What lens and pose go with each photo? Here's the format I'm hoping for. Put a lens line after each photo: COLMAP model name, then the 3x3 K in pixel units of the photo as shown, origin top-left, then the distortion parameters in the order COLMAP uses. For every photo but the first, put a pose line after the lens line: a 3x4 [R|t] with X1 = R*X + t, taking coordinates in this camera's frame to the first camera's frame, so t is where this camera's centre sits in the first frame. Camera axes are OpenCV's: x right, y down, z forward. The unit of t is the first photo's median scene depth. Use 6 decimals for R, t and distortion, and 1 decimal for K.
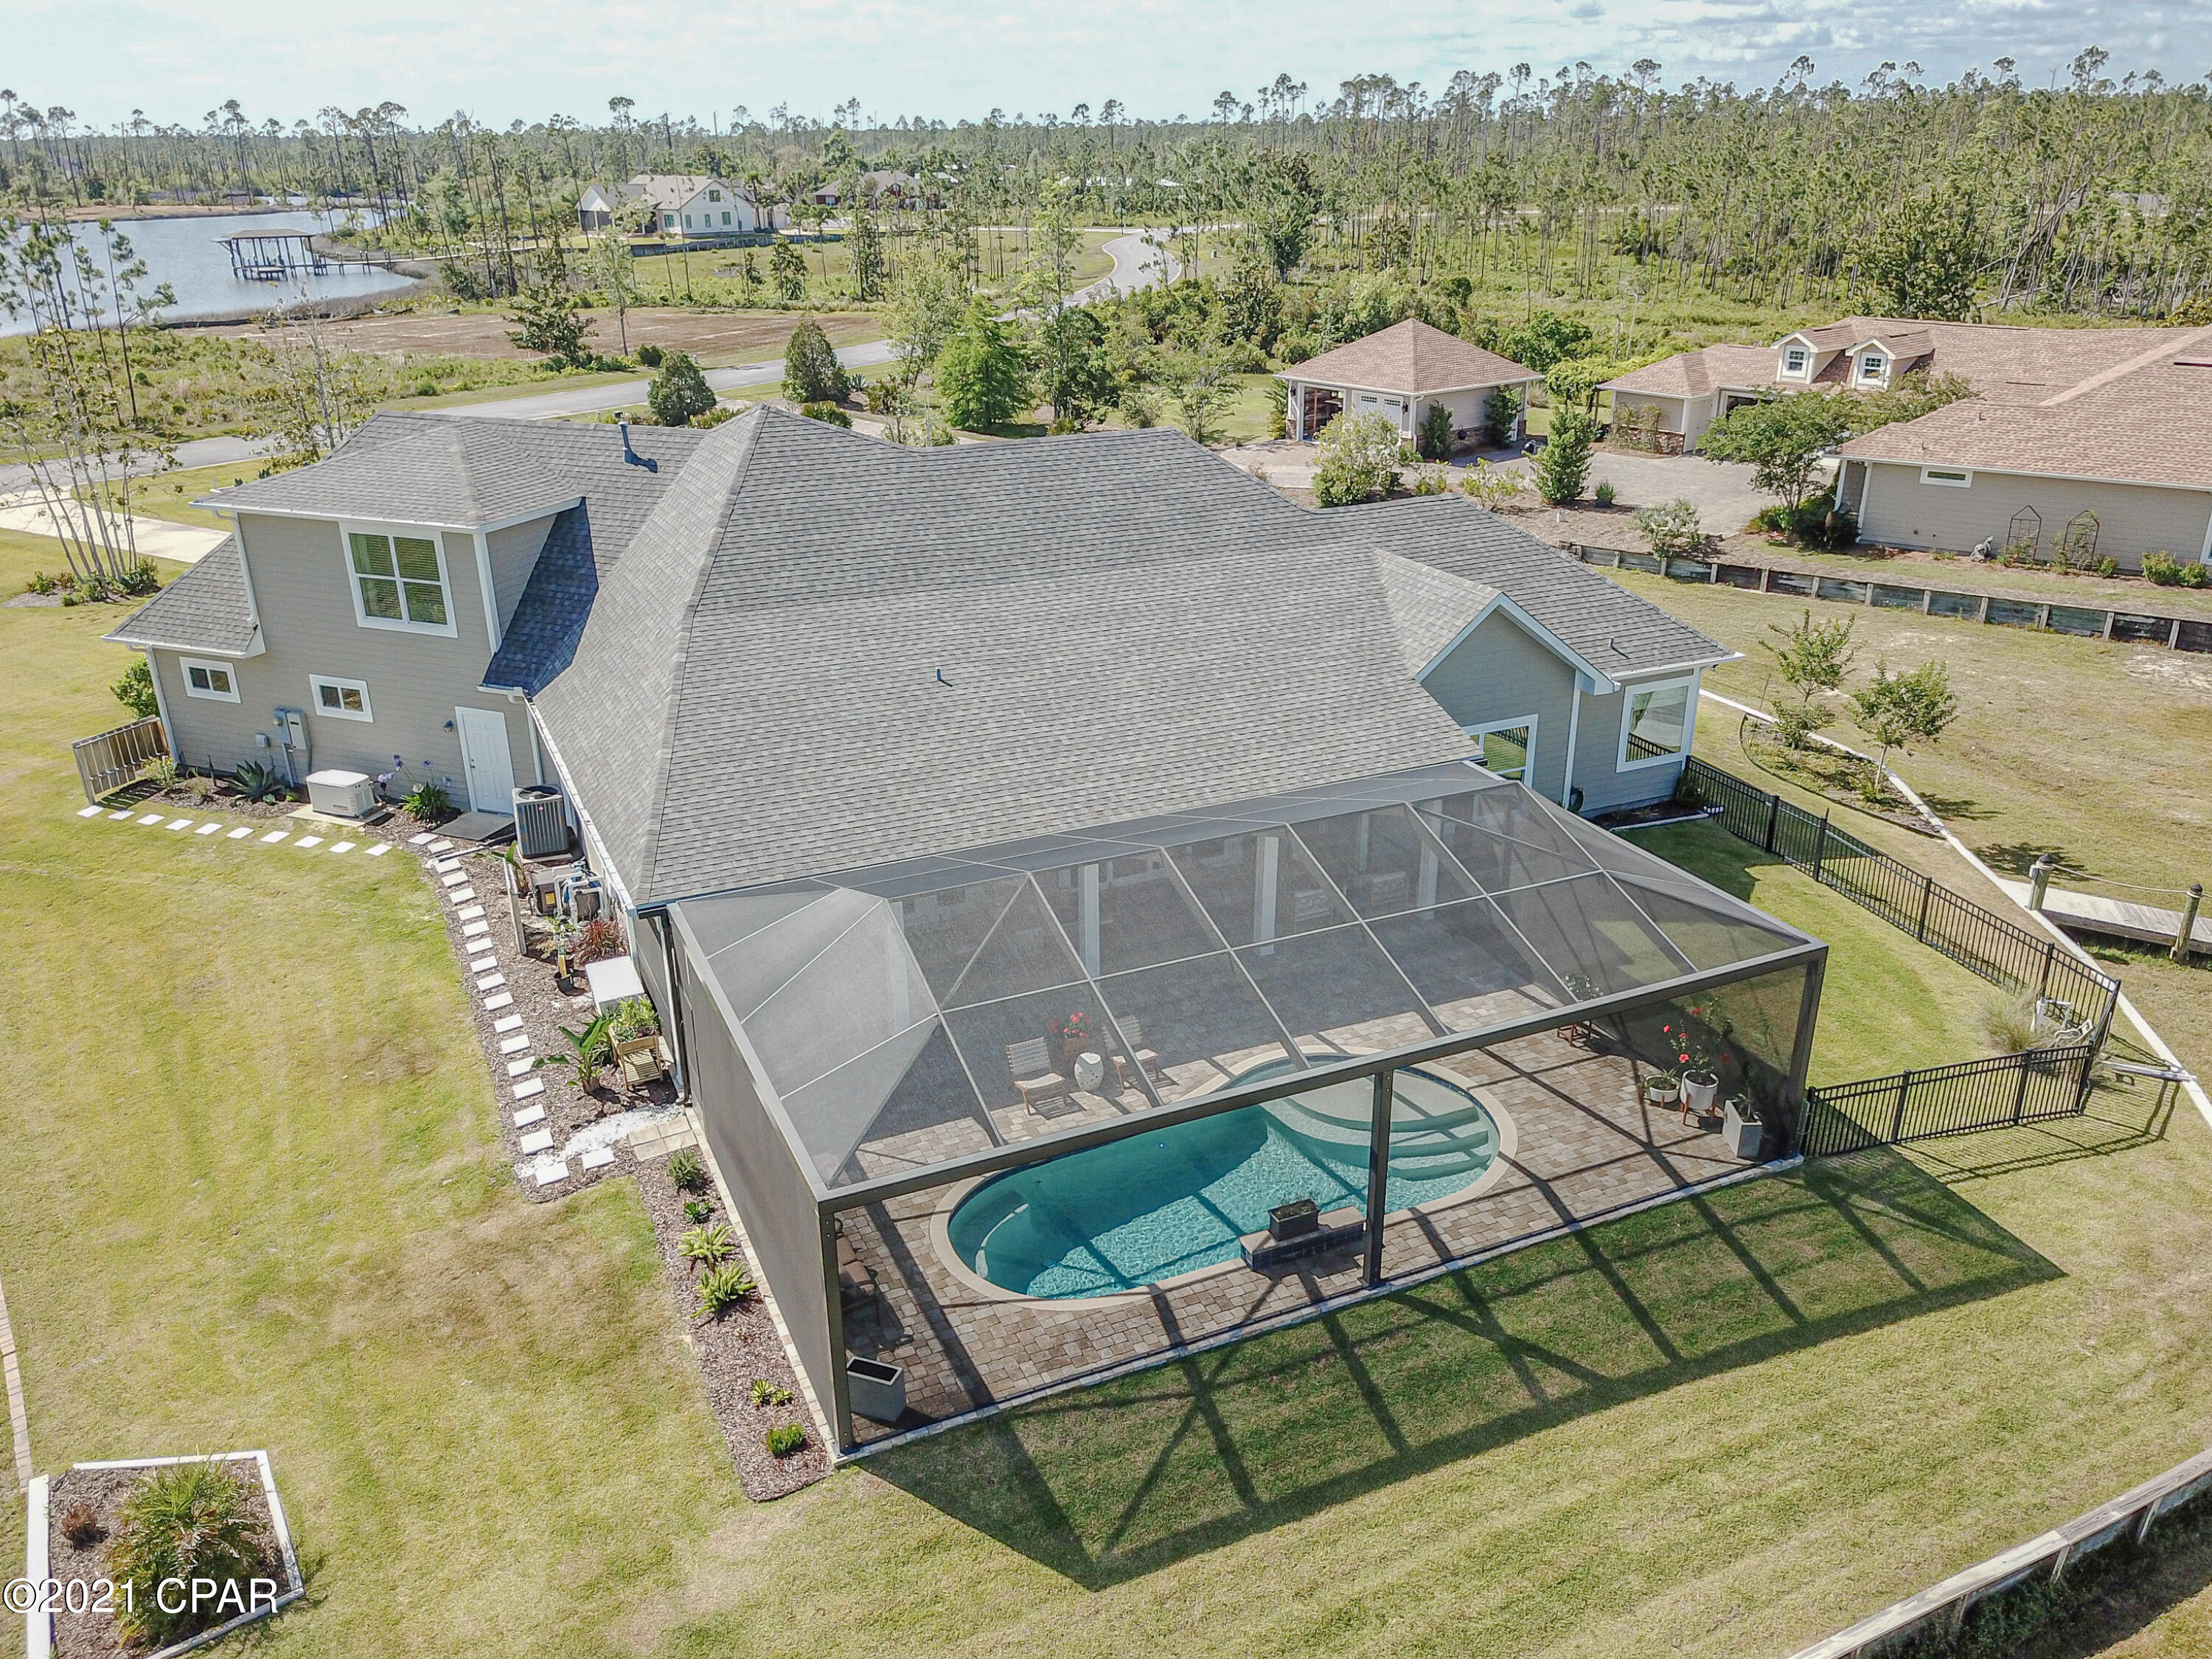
lens RADIAL K [[1698.3, 0, 1106.0], [0, 1698.3, 829.5], [0, 0, 1]] dist [0.018201, 0.003708]
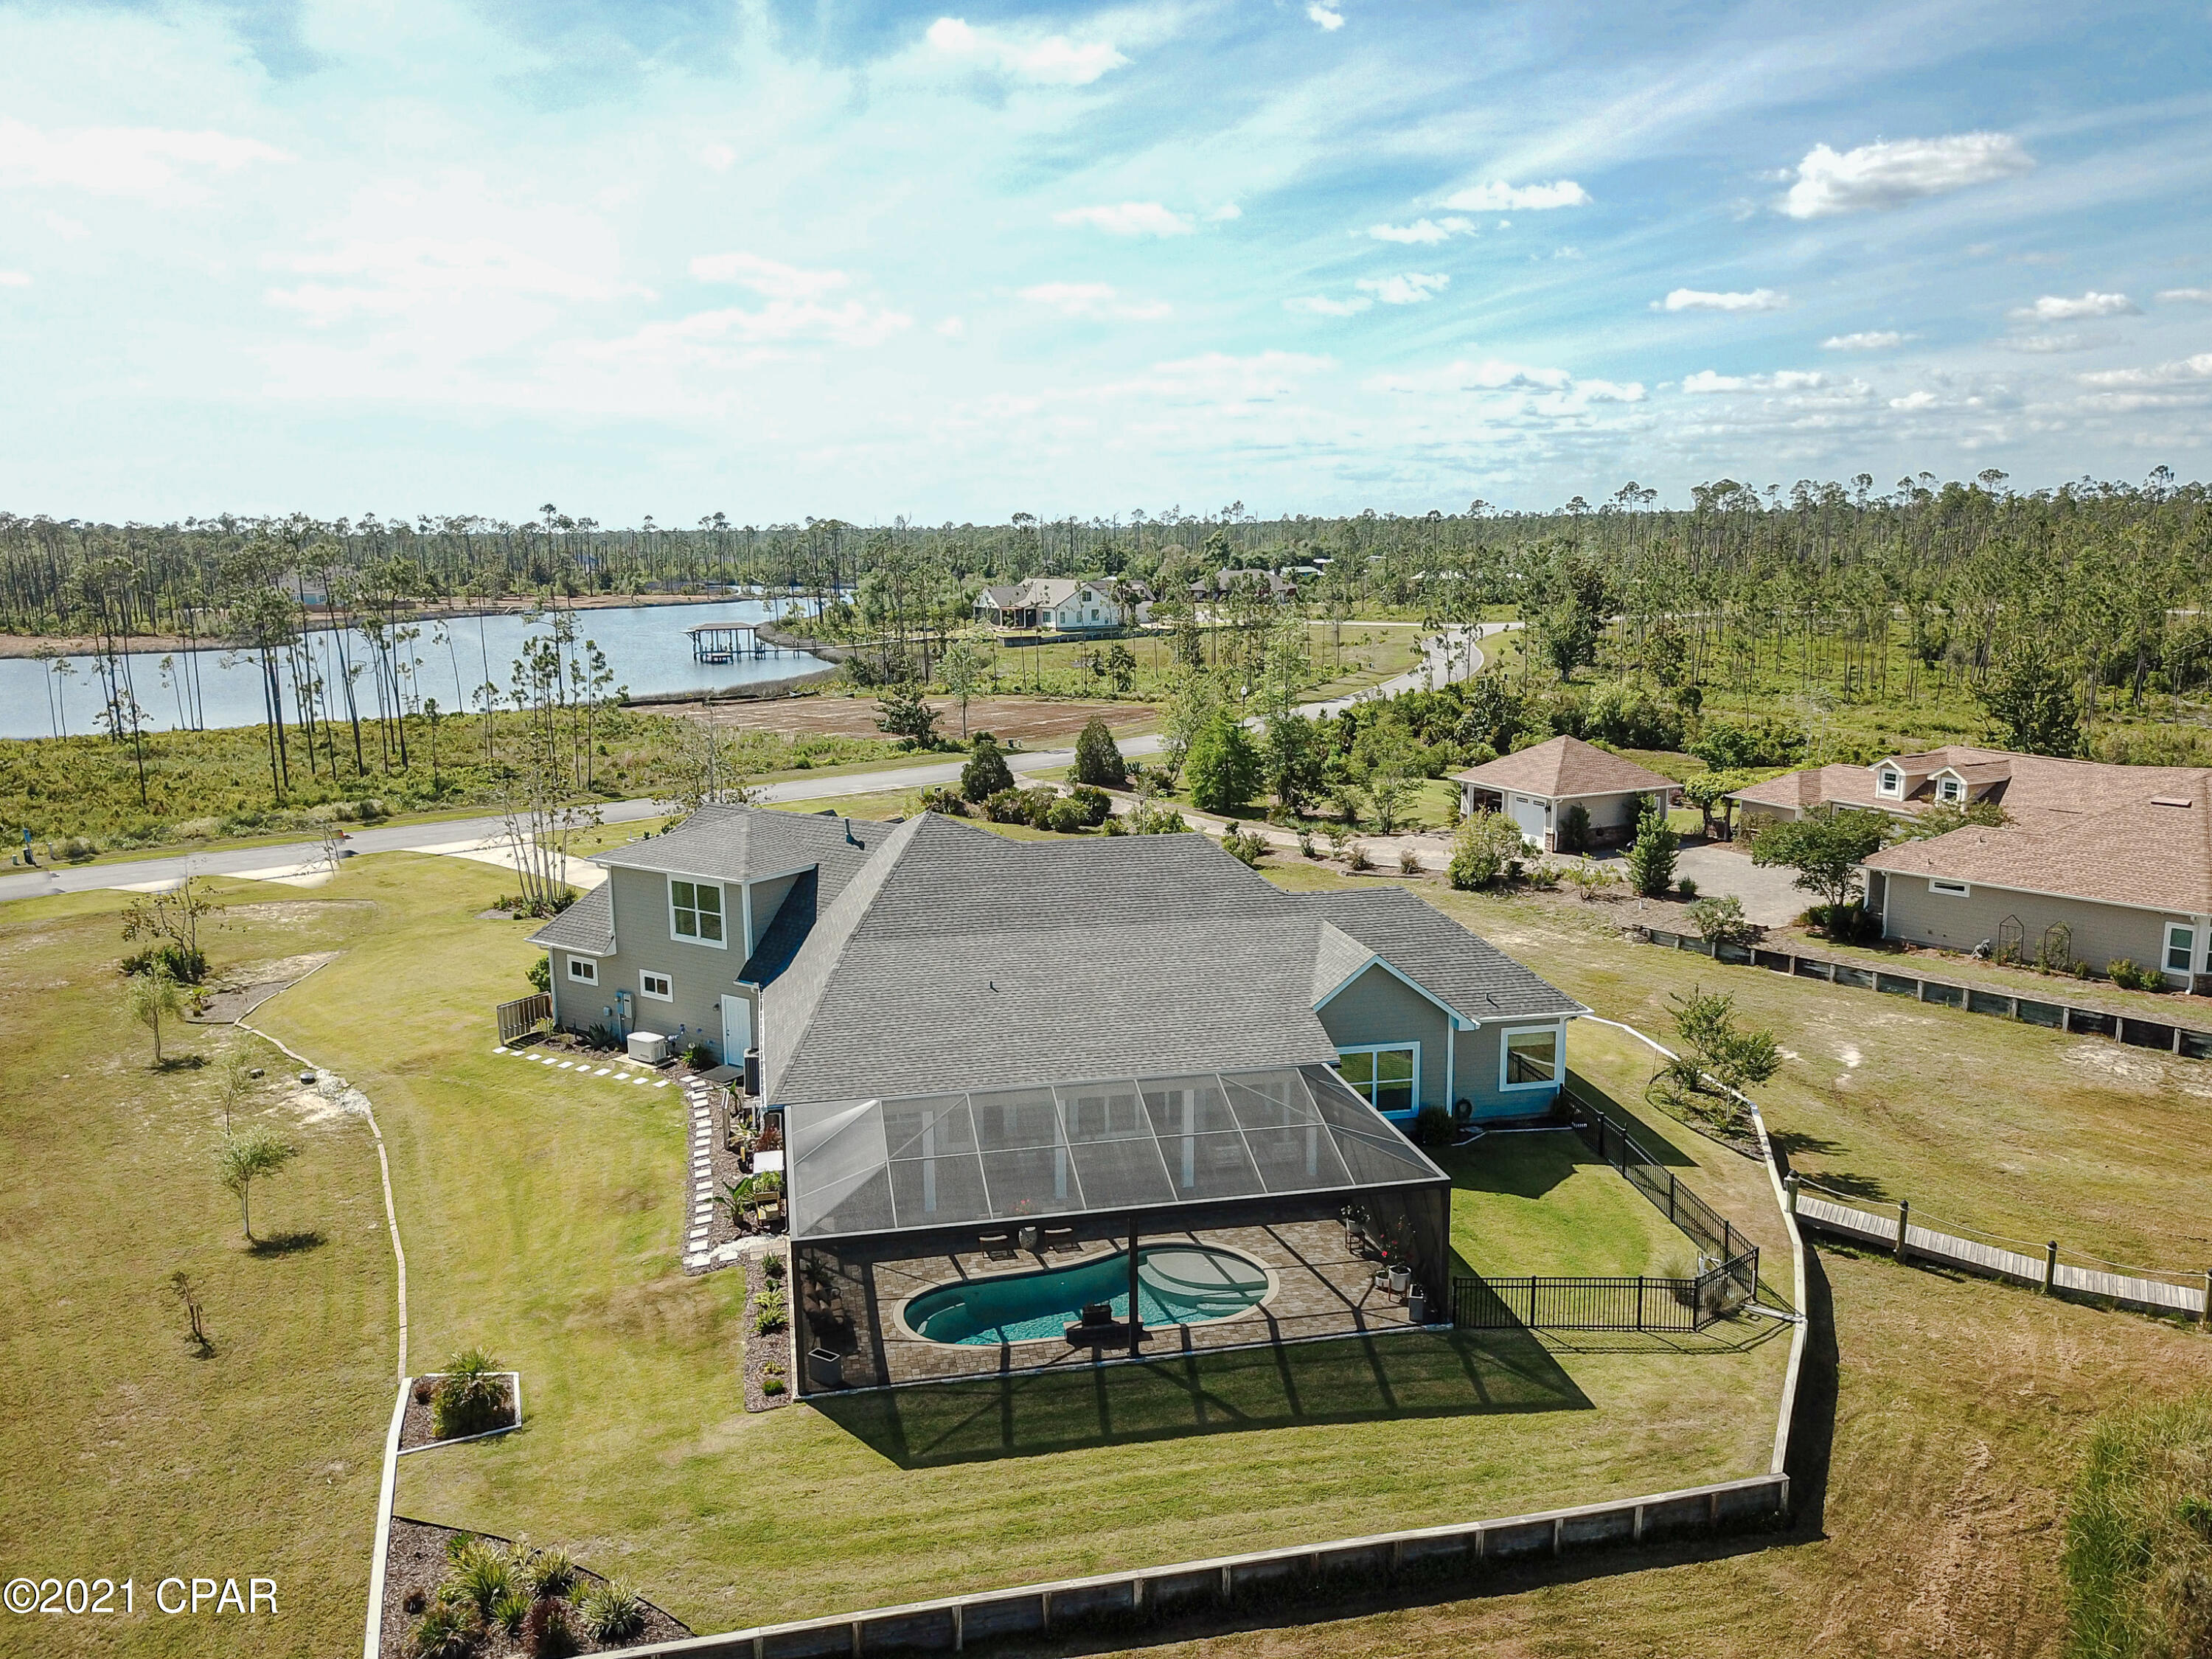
lens RADIAL K [[1698.3, 0, 1106.0], [0, 1698.3, 829.5], [0, 0, 1]] dist [0.018201, 0.003708]
pose [[0.974809, 0.036204, -0.220082, 0.266652], [-0.080864, 0.976971, -0.197457, 0.053005], [0.207865, 0.210280, 0.955288, -0.391663]]
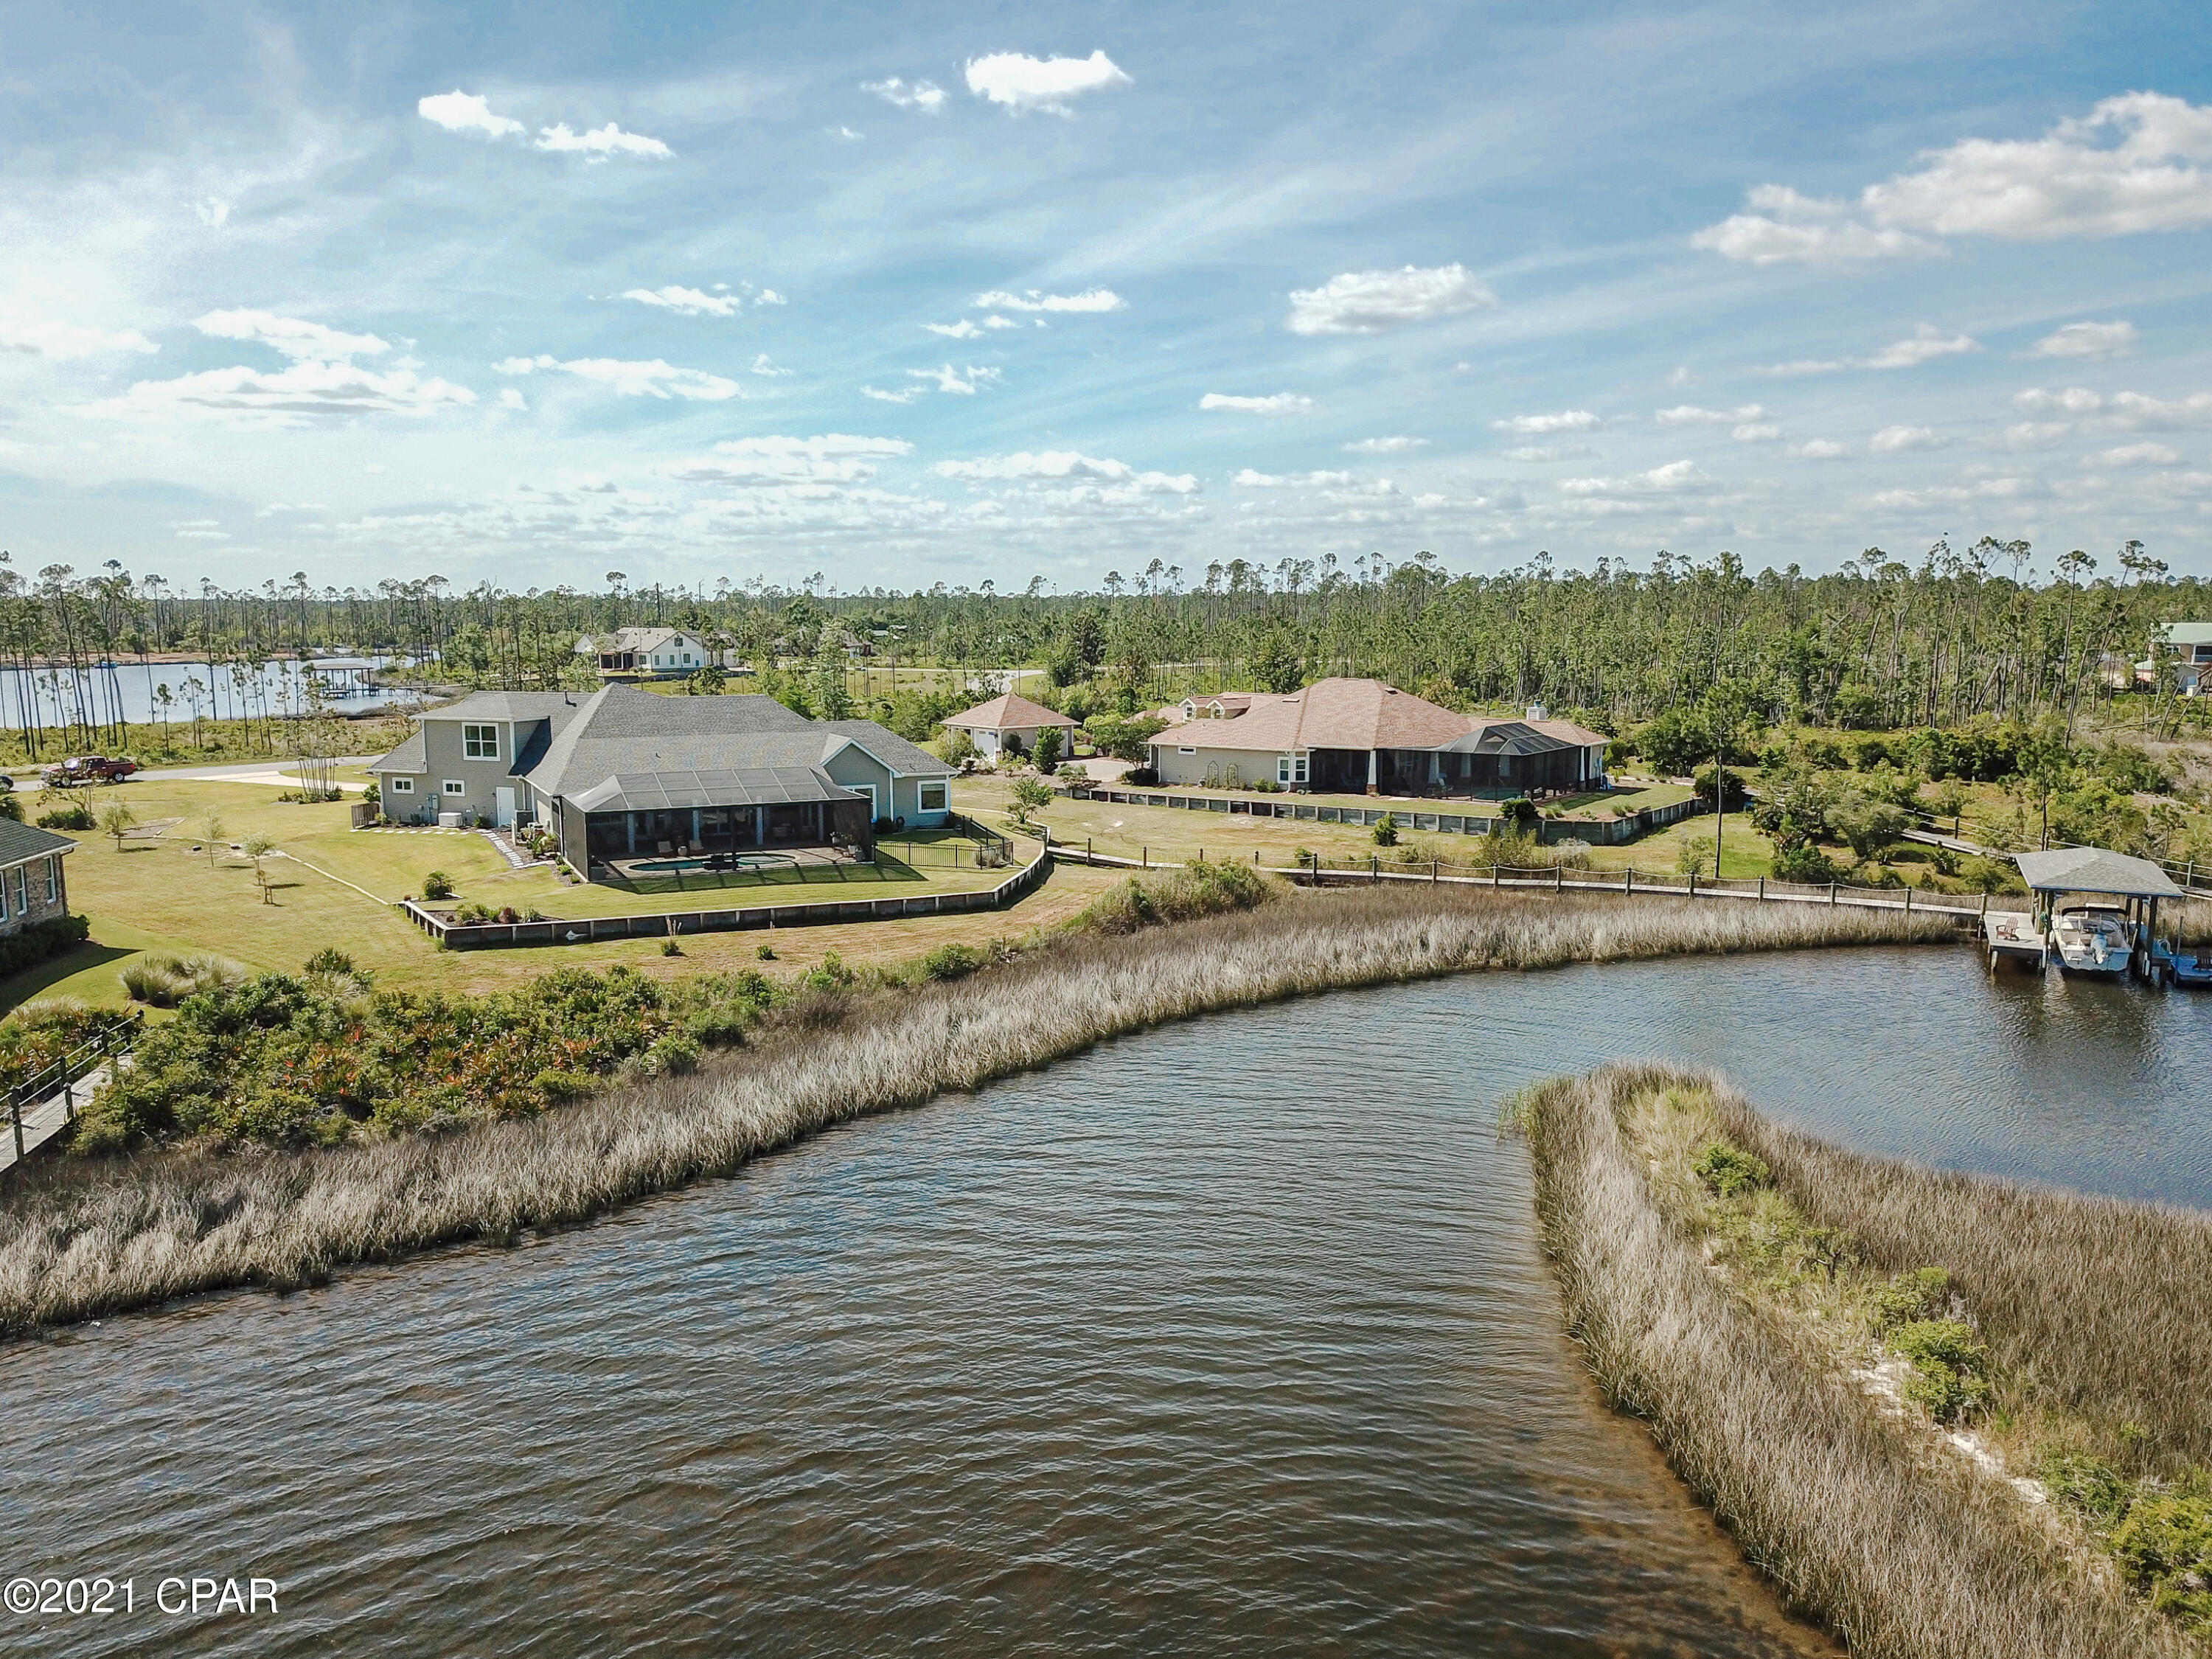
lens RADIAL K [[1690.7, 0, 1106.0], [0, 1690.7, 829.5], [0, 0, 1]] dist [0.086832, -0.234128]
pose [[0.999862, 0.006664, 0.015231, 0.528725], [-0.002604, 0.967627, -0.252372, 0.644359], [-0.016420, 0.252297, 0.967510, -1.565044]]
